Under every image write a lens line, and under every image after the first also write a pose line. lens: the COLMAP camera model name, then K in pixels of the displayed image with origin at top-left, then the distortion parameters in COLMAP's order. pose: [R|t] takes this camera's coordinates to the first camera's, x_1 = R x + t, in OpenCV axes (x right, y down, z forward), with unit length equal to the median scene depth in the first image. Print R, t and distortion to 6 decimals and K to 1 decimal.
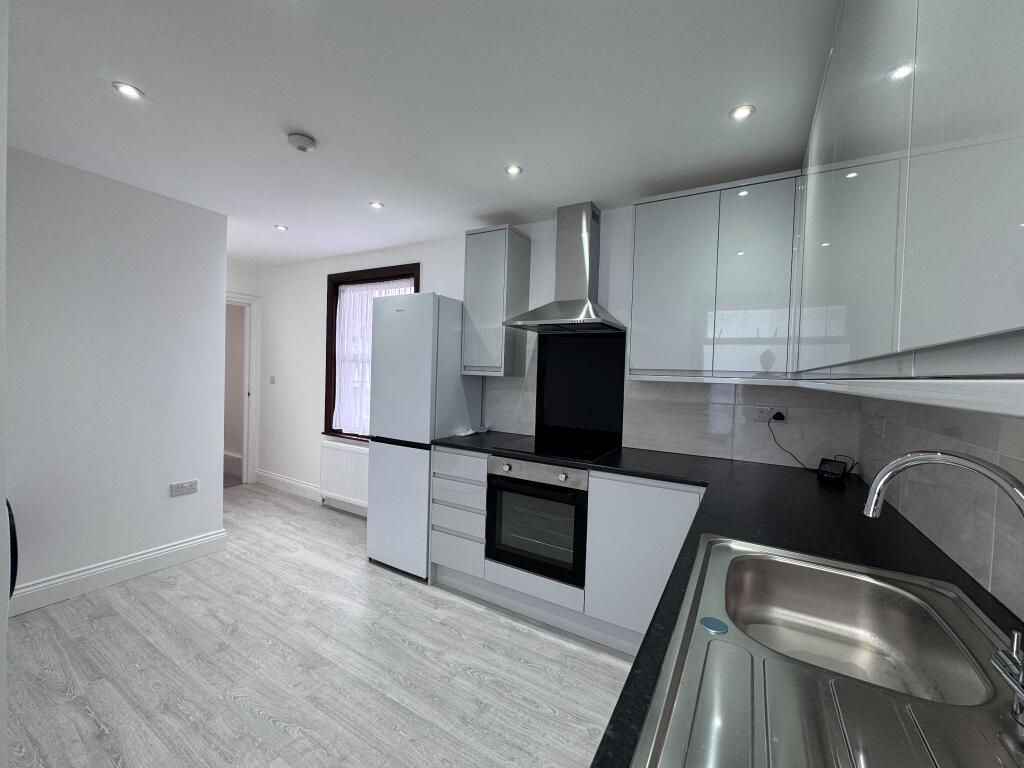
lens RADIAL K [[410.9, 0, 515.9], [0, 410.9, 384.8], [0, 0, 1]] dist [-0.001823, -0.000213]
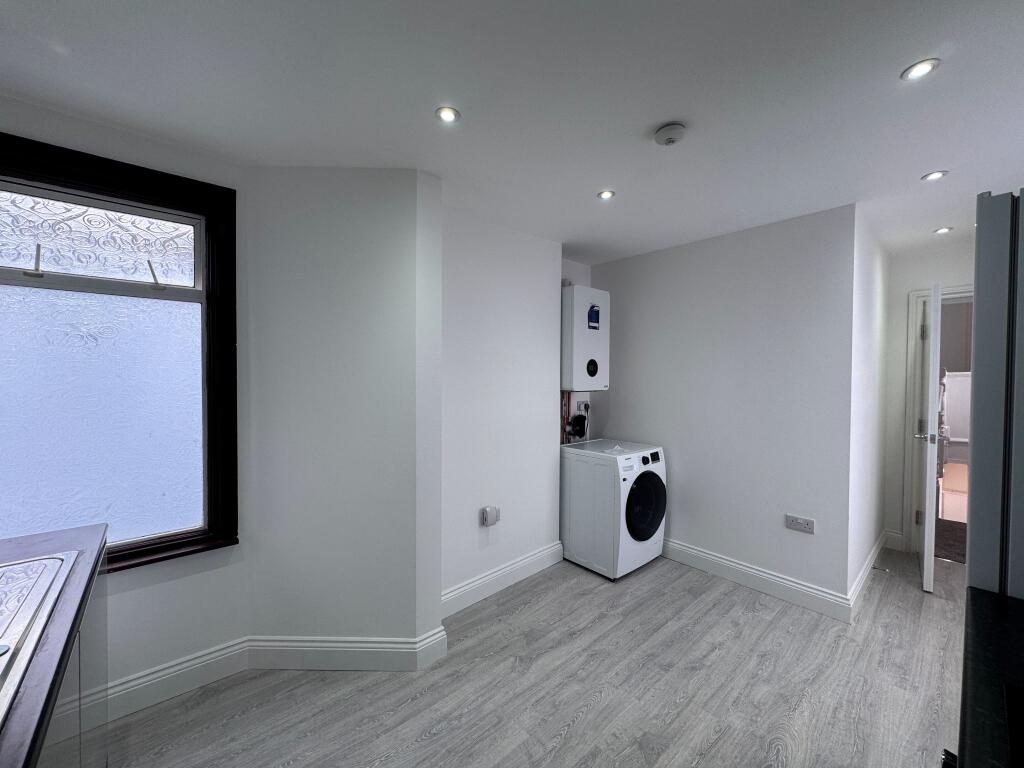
lens RADIAL K [[410.9, 0, 515.9], [0, 410.9, 384.8], [0, 0, 1]] dist [-0.001823, -0.000213]
pose [[-0.328324, -0.016464, -0.944421, 0.365146], [-0.043575, 0.999048, -0.002268, -0.040707], [0.943559, 0.040408, -0.328729, 0.909868]]
